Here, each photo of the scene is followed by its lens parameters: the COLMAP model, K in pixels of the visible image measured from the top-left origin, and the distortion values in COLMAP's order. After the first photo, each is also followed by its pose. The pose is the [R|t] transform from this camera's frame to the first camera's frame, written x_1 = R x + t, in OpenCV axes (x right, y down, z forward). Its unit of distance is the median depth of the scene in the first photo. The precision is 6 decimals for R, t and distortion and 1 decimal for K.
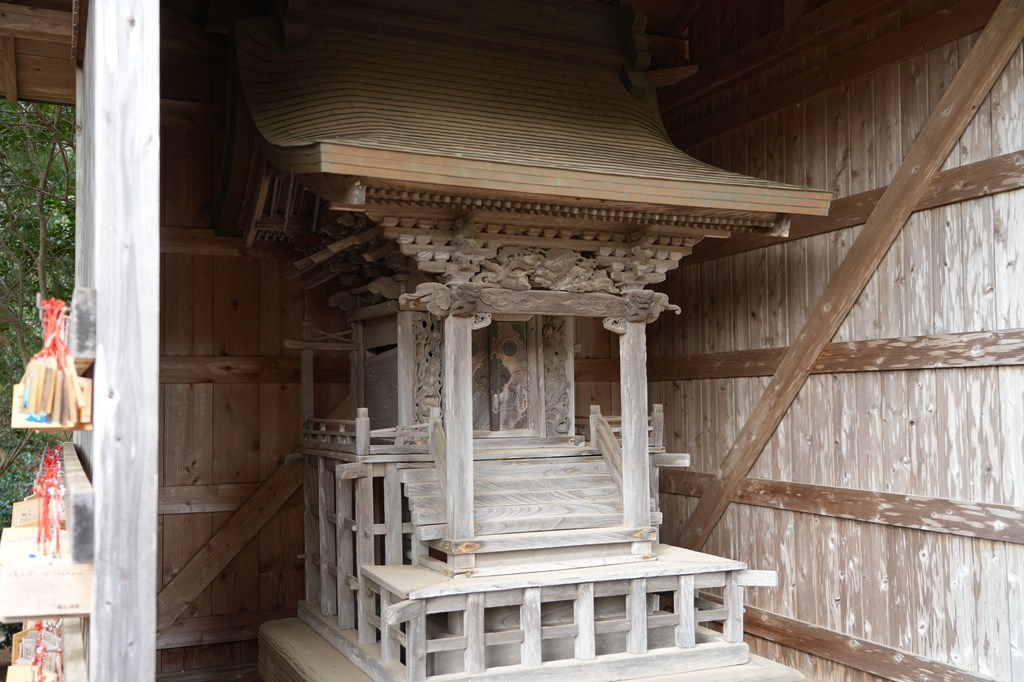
lens RADIAL K [[1025.8, 0, 512.0], [0, 1025.8, 341.0], [0, 0, 1]] dist [-0.086926, -0.003517]
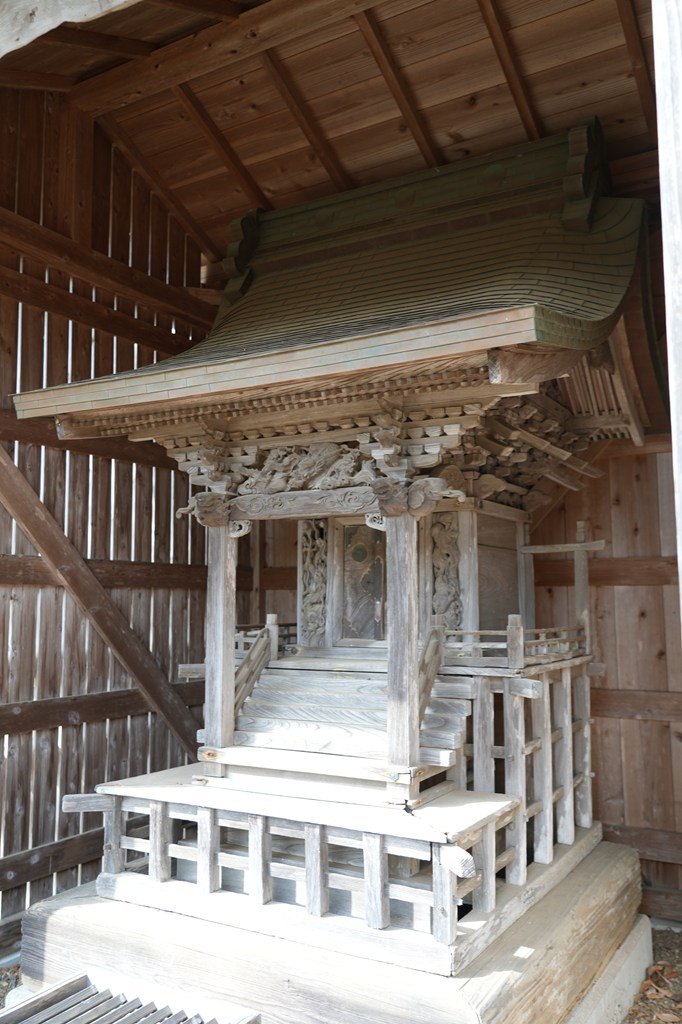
lens RADIAL K [[866.2, 0, 340.9], [0, 866.2, 484.9], [0, 0, 1]] dist [0.005141, 0.001100]
pose [[0.583490, -0.097100, -0.806295, 0.679989], [0.043236, 0.995133, -0.088552, 0.016611], [0.810969, 0.016808, 0.584848, 0.558100]]
